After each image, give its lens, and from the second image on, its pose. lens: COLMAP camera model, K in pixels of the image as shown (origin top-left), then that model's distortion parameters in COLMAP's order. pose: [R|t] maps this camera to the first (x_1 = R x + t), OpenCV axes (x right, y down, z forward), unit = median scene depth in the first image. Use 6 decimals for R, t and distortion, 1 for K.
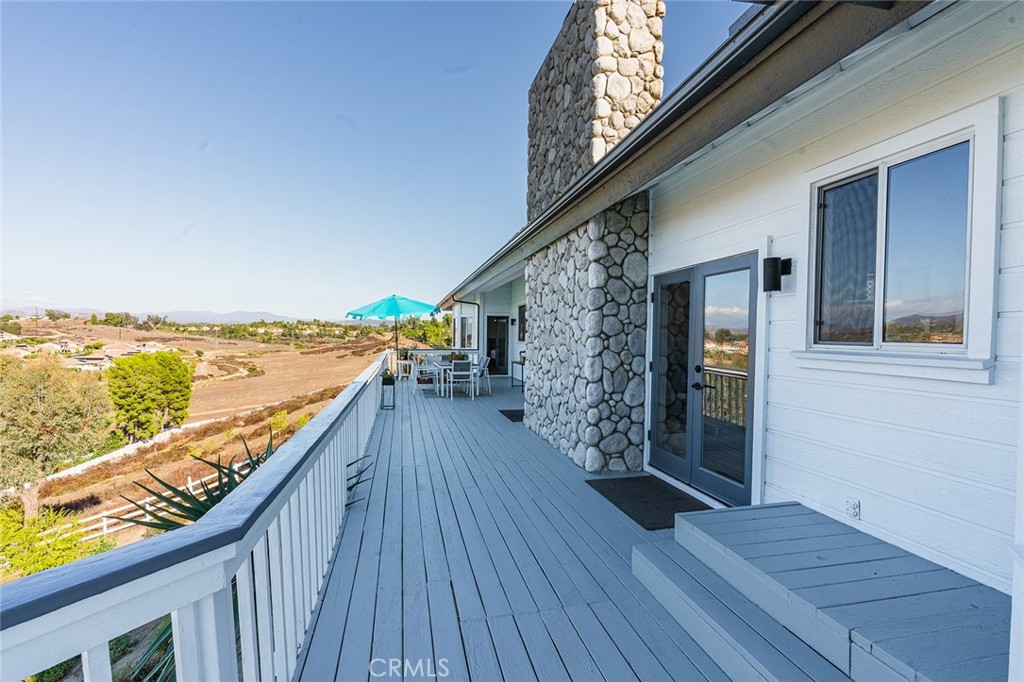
lens RADIAL K [[466.1, 0, 509.7], [0, 466.1, 345.5], [0, 0, 1]] dist [0.000418, 0.001048]
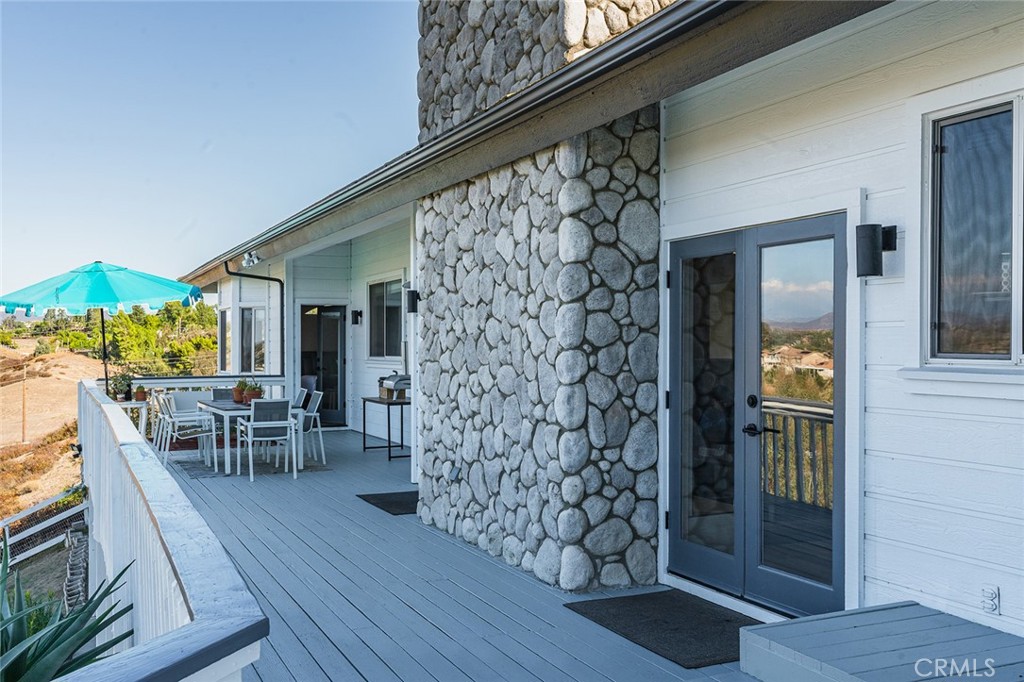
lens RADIAL K [[1002.6, 0, 504.2], [0, 1002.6, 353.6], [0, 0, 1]] dist [0.040821, -0.020436]
pose [[0.981802, -0.015857, 0.189244, -0.125842], [0.017665, 0.999813, -0.007874, -0.005132], [-0.189083, 0.011074, 0.981899, -0.171975]]
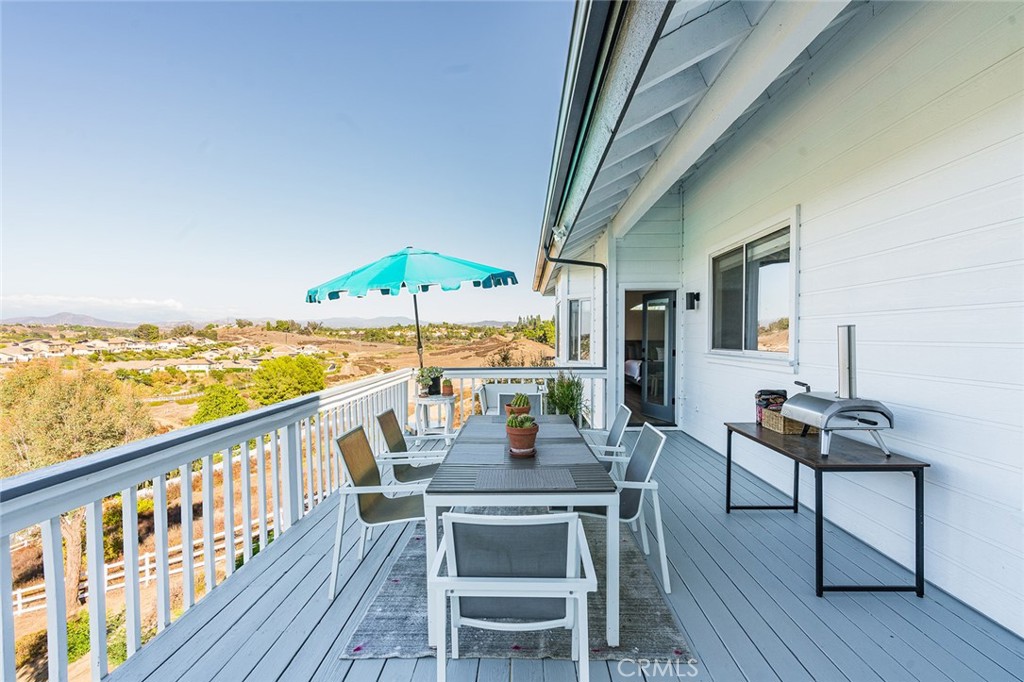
lens RADIAL K [[466.1, 0, 509.7], [0, 466.1, 345.5], [0, 0, 1]] dist [0.000418, 0.001048]
pose [[0.966493, -0.009035, -0.256533, -0.132357], [0.008984, 0.999959, -0.001370, -0.040151], [0.256535, -0.000980, 0.966534, 1.779995]]
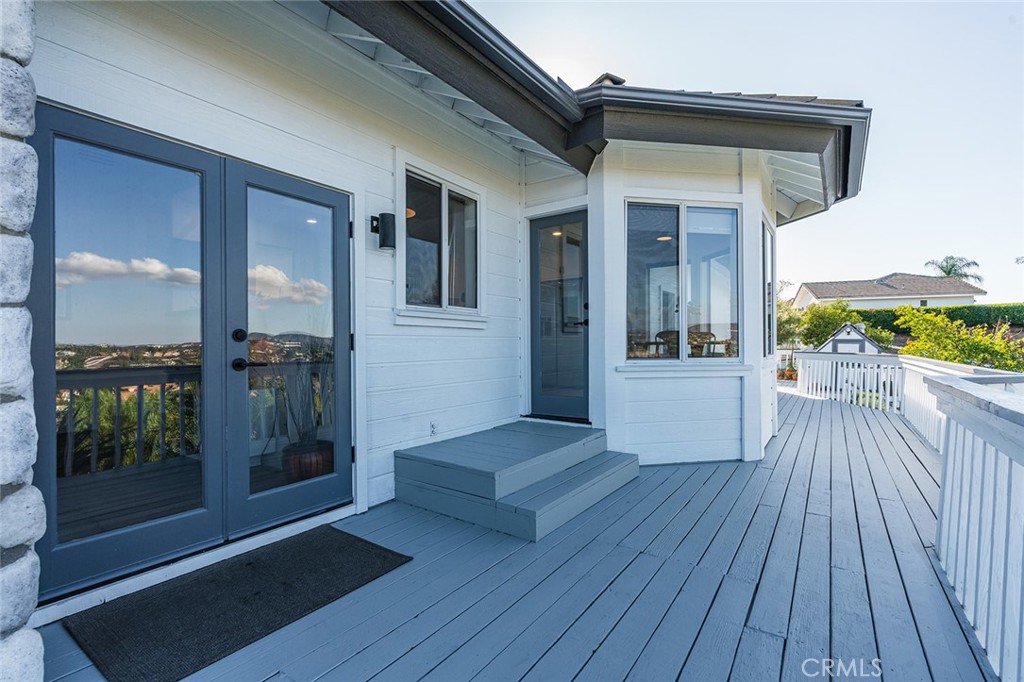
lens RADIAL K [[466.1, 0, 509.7], [0, 466.1, 345.5], [0, 0, 1]] dist [0.000418, 0.001048]
pose [[-0.670820, -0.009685, 0.741557, -0.221010], [0.011578, 0.999656, 0.023530, 0.044193], [-0.741530, 0.024370, -0.670477, 0.948423]]
